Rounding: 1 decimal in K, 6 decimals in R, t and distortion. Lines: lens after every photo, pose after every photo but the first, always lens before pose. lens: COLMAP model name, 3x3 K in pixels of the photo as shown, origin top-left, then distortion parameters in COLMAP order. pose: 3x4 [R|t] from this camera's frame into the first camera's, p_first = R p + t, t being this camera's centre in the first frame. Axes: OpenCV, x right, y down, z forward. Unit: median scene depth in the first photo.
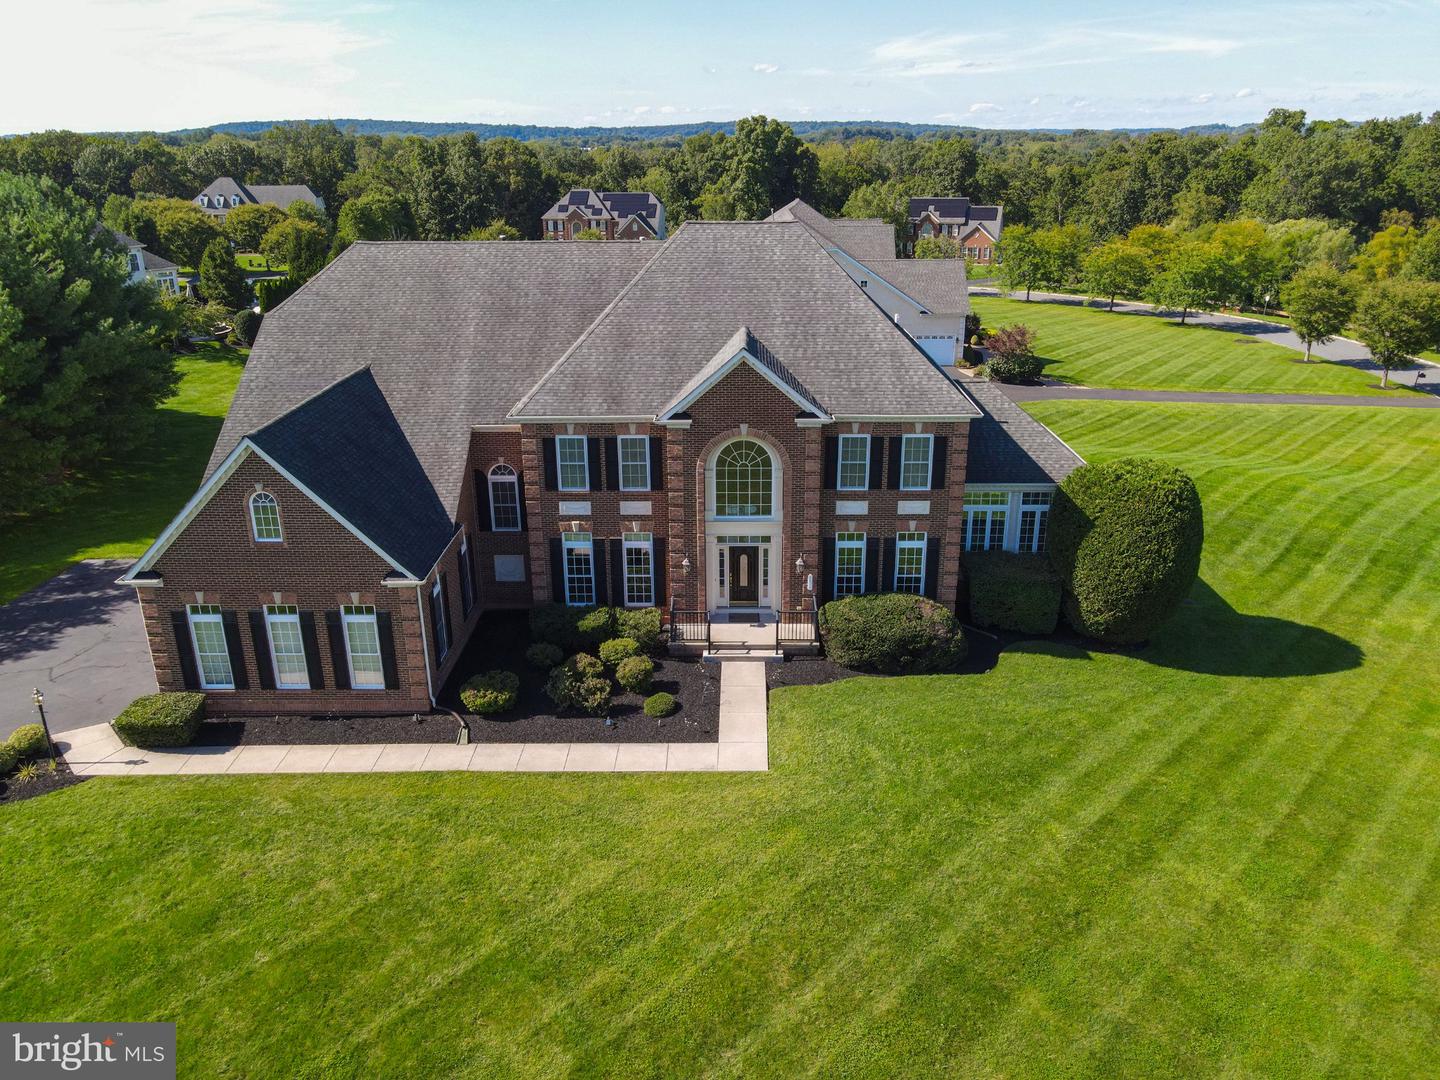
lens RADIAL K [[1062.5, 0, 720.0], [0, 1062.5, 540.0], [0, 0, 1]] dist [0.000088, 0.004378]
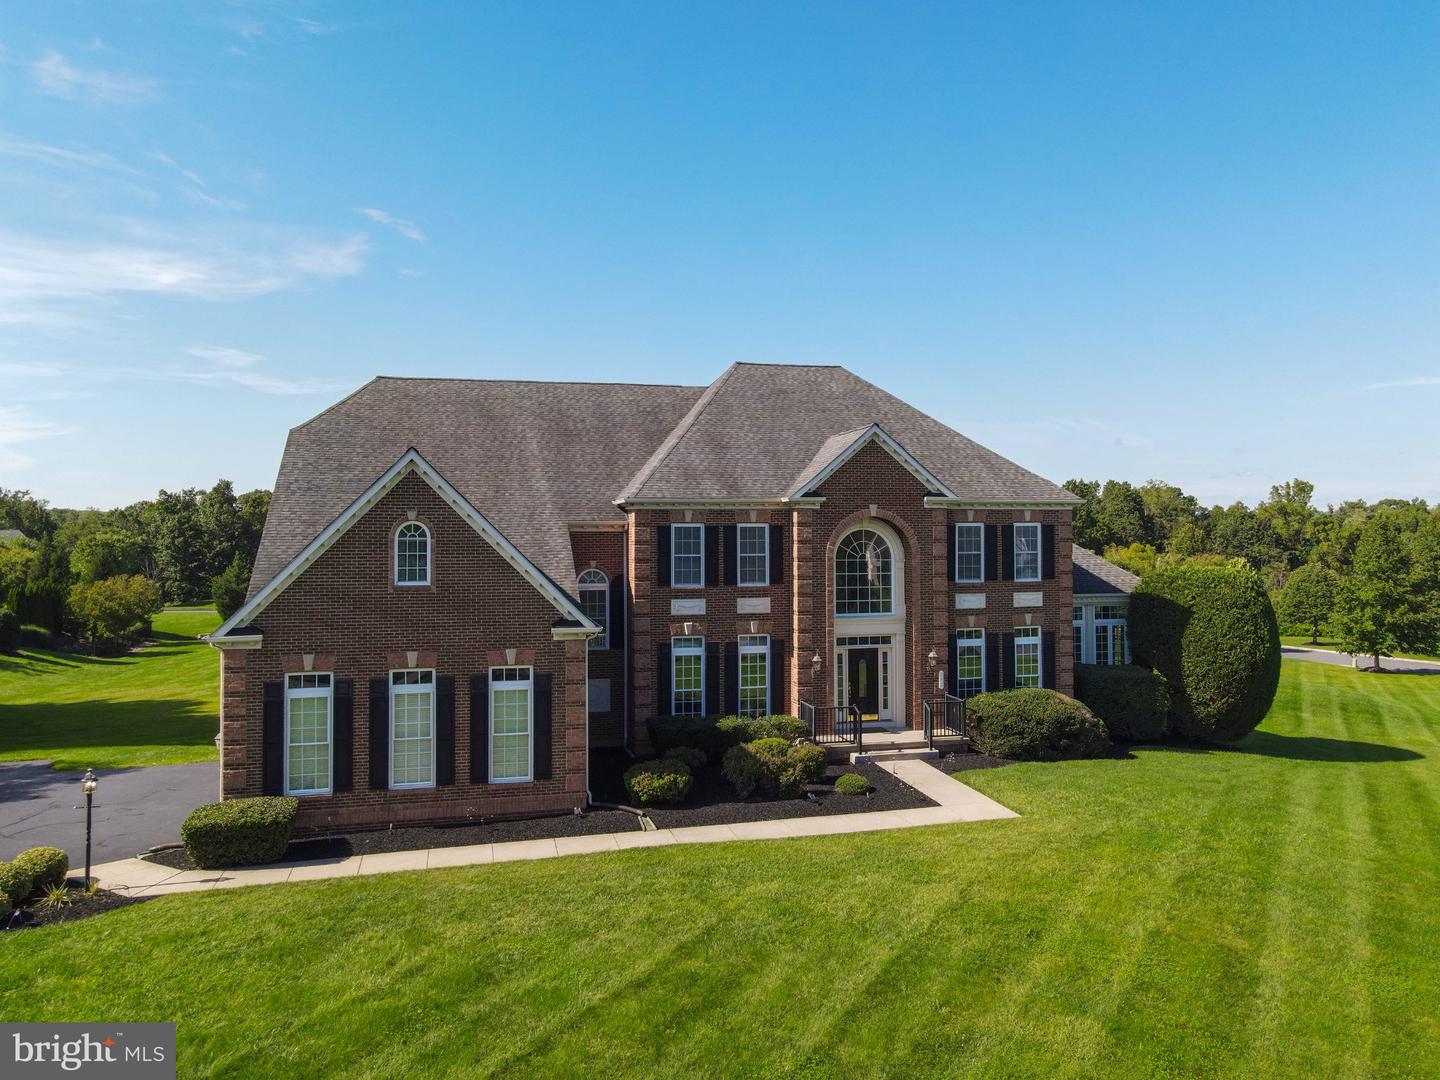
lens RADIAL K [[1108.1, 0, 720.0], [0, 1108.1, 540.0], [0, 0, 1]] dist [-0.009558, 0.043869]
pose [[0.962946, 0.005477, 0.269639, -0.372348], [0.093432, 0.931106, -0.352579, 0.255776], [-0.252994, 0.364707, 0.896093, 0.140021]]
